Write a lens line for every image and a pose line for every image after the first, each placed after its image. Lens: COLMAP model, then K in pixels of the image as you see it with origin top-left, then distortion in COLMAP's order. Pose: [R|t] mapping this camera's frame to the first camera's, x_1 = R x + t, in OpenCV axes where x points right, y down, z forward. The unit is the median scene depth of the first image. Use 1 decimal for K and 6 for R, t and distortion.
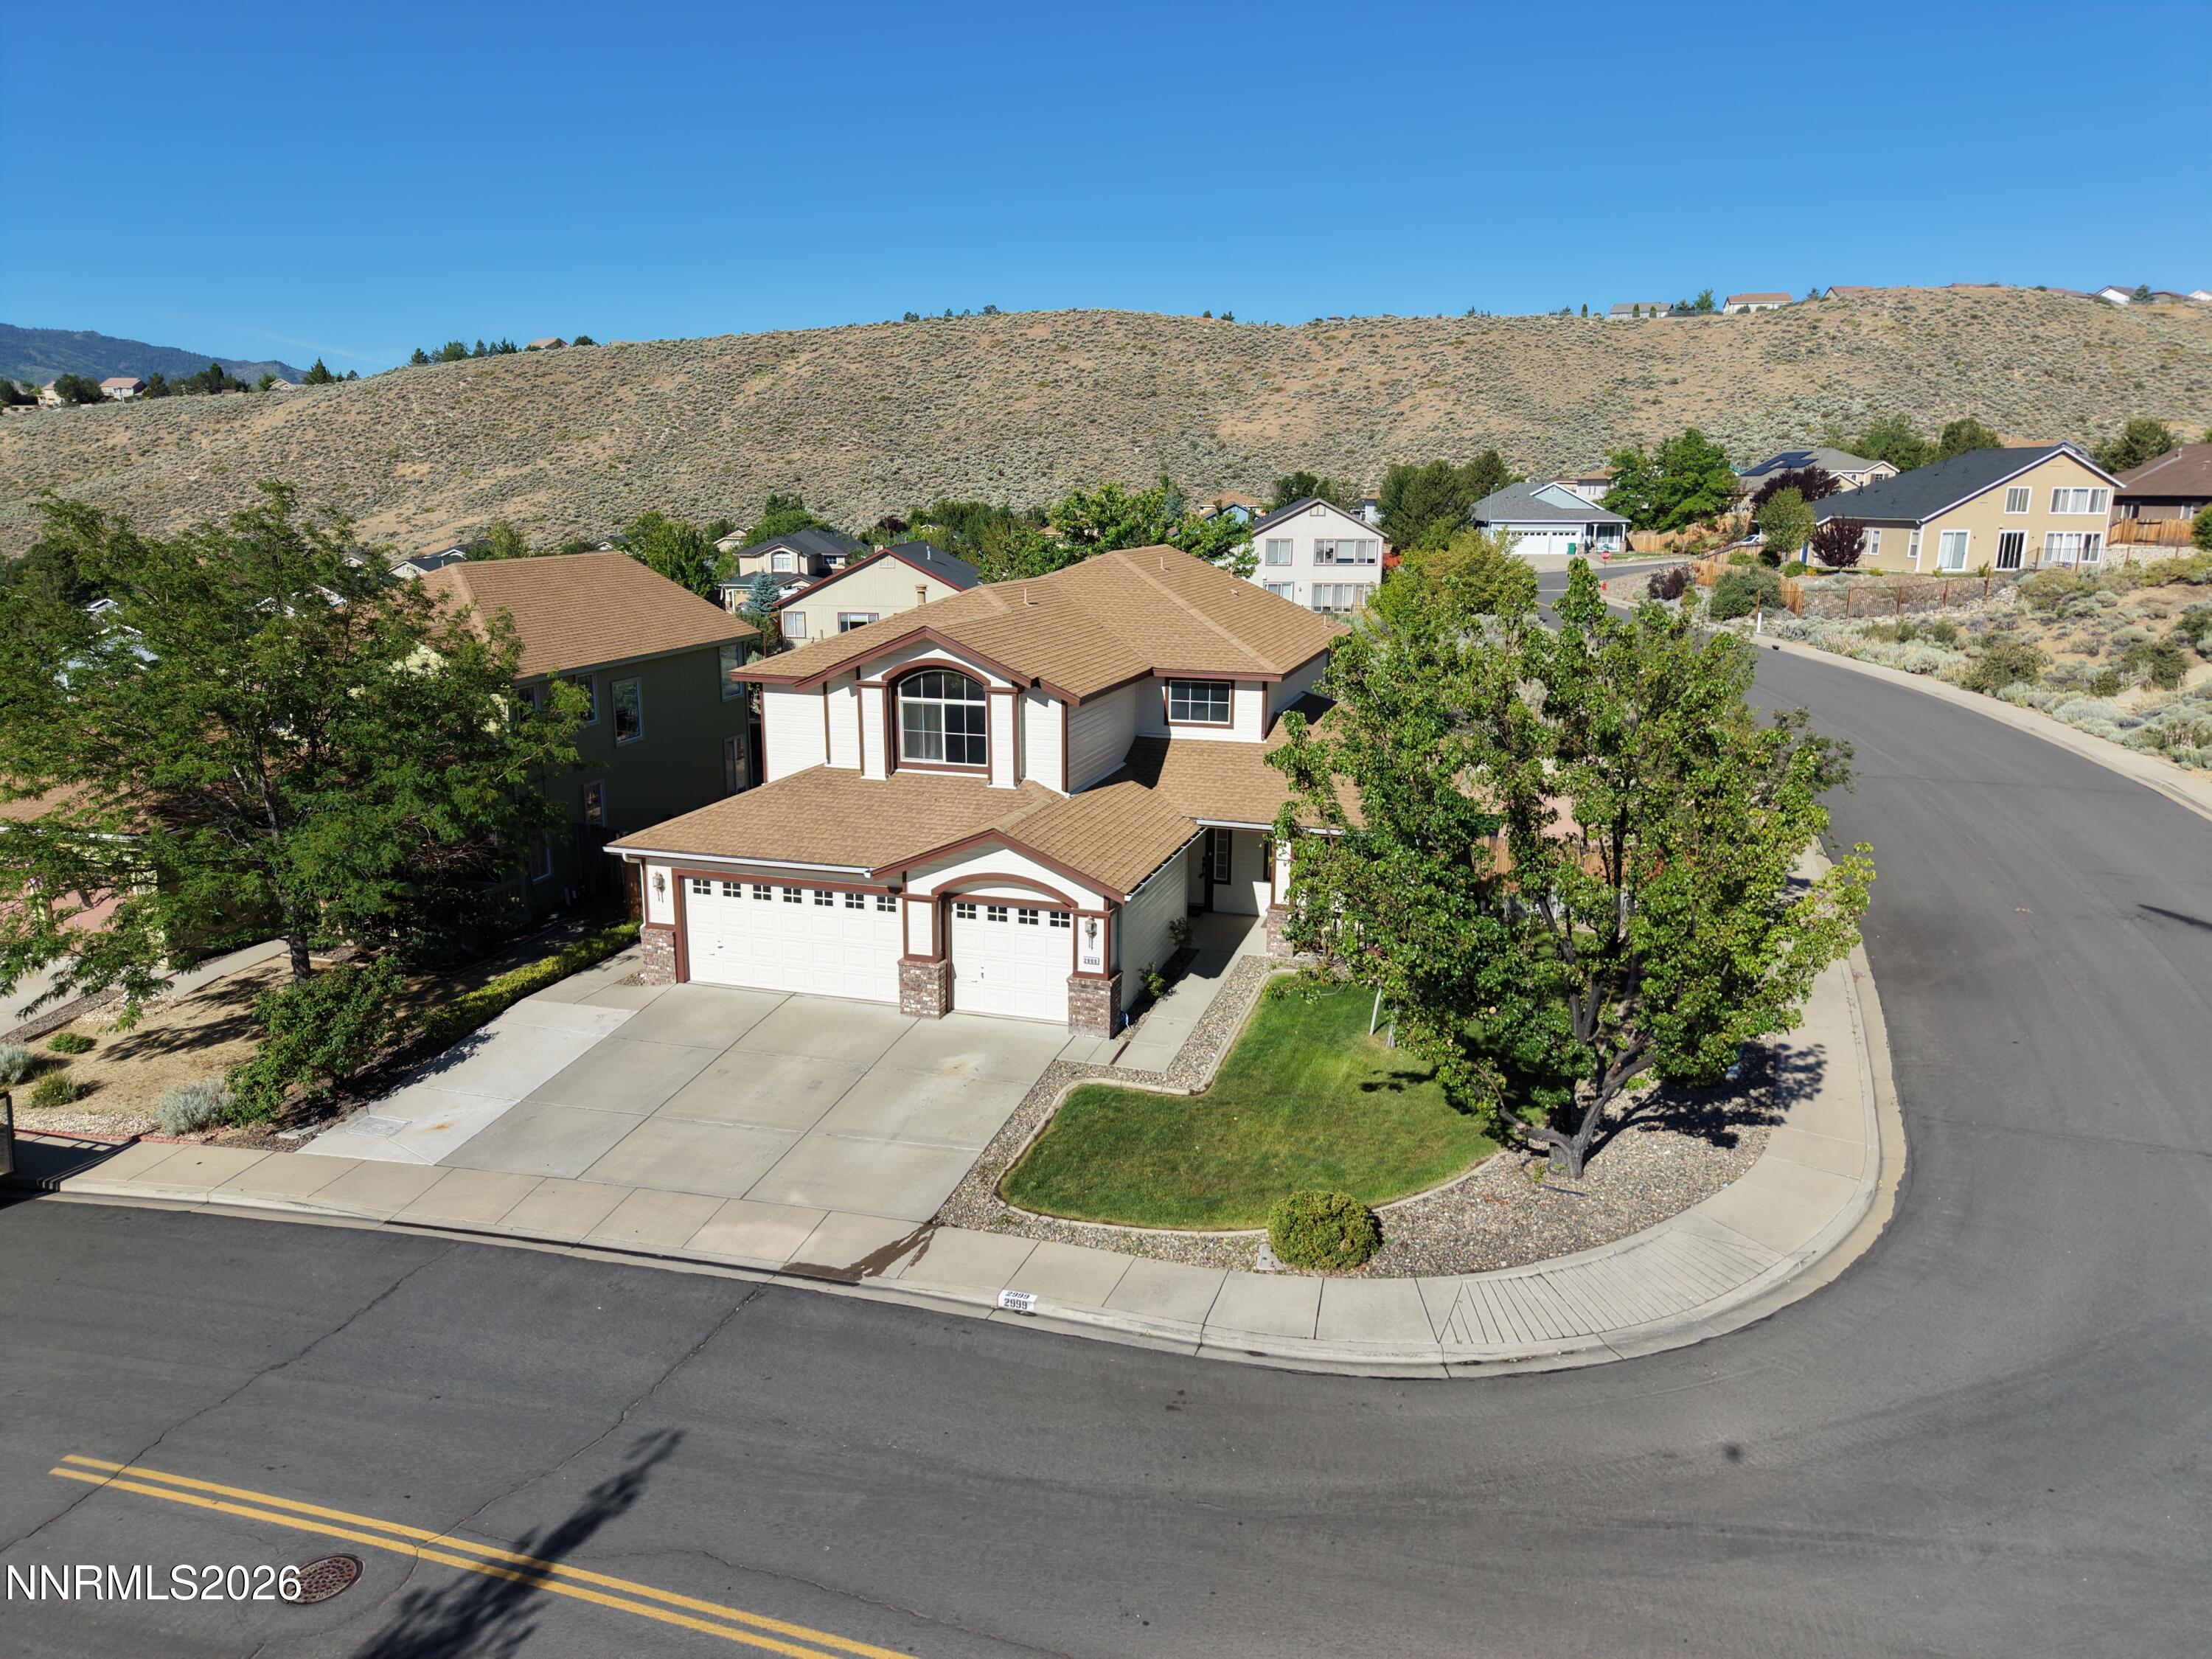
lens RADIAL K [[1494.1, 0, 1110.6], [0, 1494.1, 828.2], [0, 0, 1]] dist [0.011477, -0.006060]
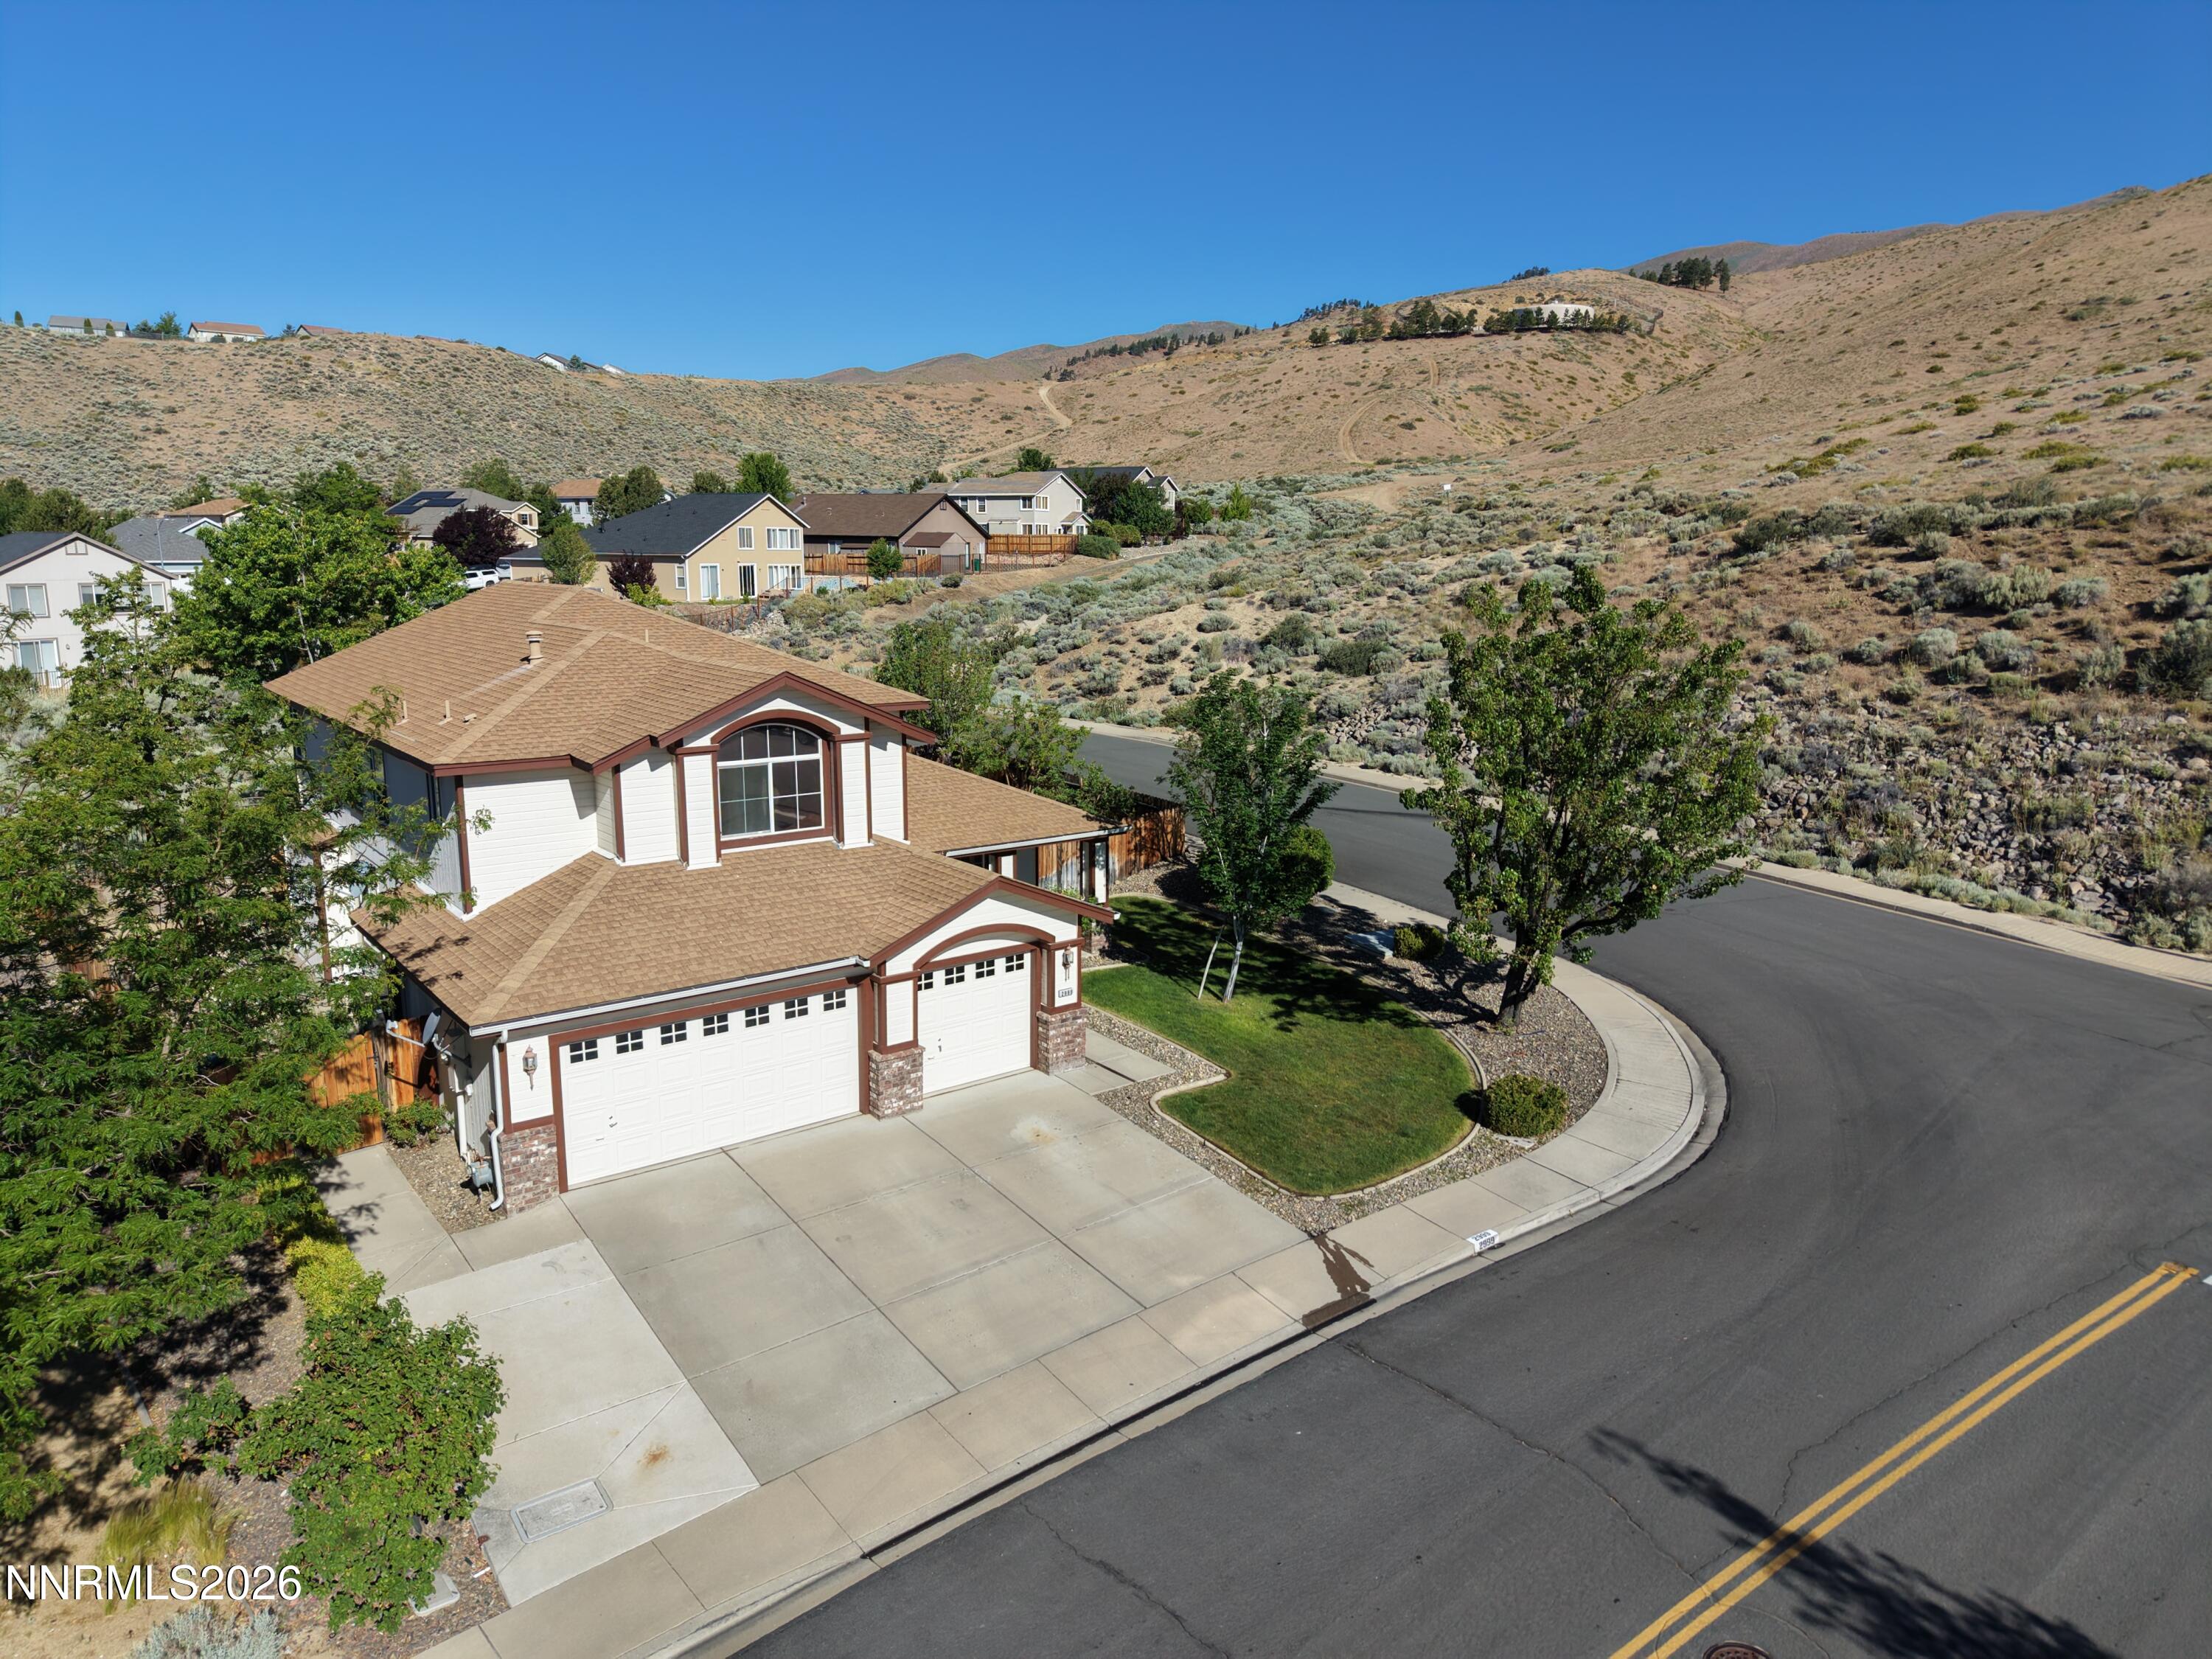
lens RADIAL K [[1494.1, 0, 1110.3], [0, 1494.1, 830.7], [0, 0, 1]] dist [0.011477, -0.006060]
pose [[0.567020, -0.158690, 0.808273, -0.708363], [0.179060, 0.981548, 0.067095, -0.069735], [-0.804006, 0.106685, 0.584973, 0.362192]]
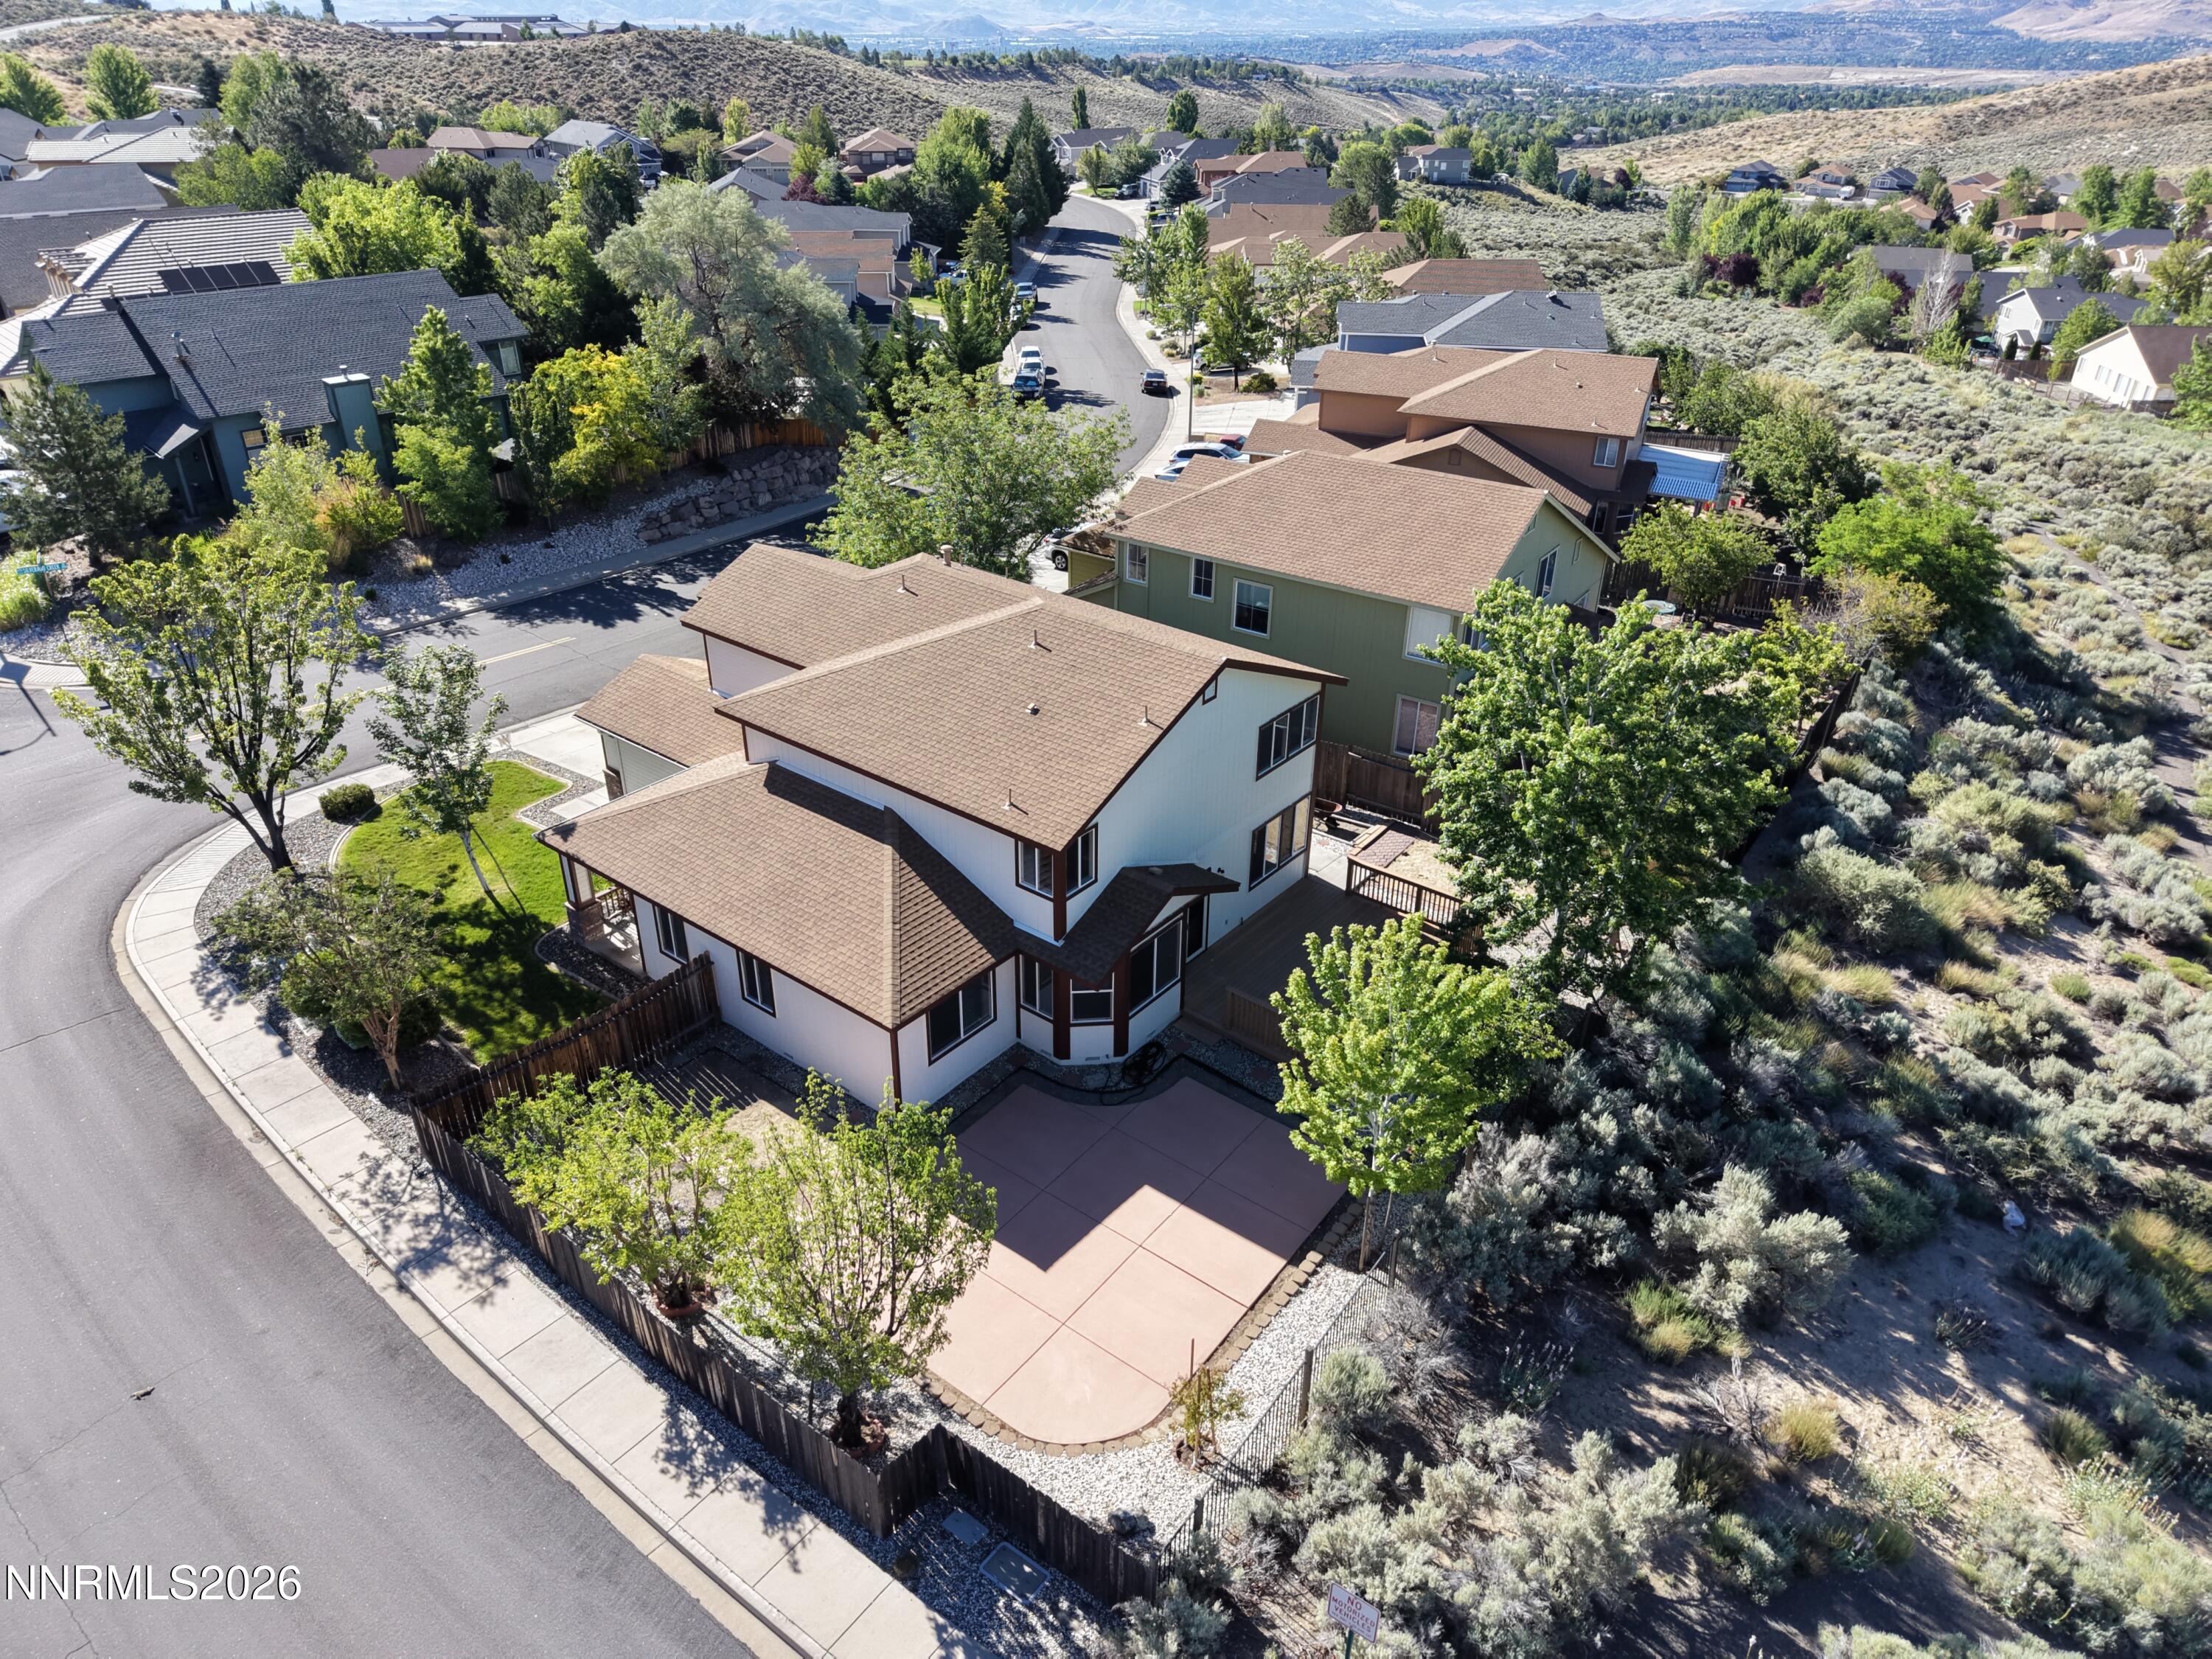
lens RADIAL K [[1494.1, 0, 1104.1], [0, 1494.1, 834.3], [0, 0, 1]] dist [0.011477, -0.006060]
pose [[-0.369151, 0.420407, -0.828846, 1.069395], [-0.216728, 0.828306, 0.516660, -0.721868], [0.903746, 0.370359, -0.214656, 1.703952]]
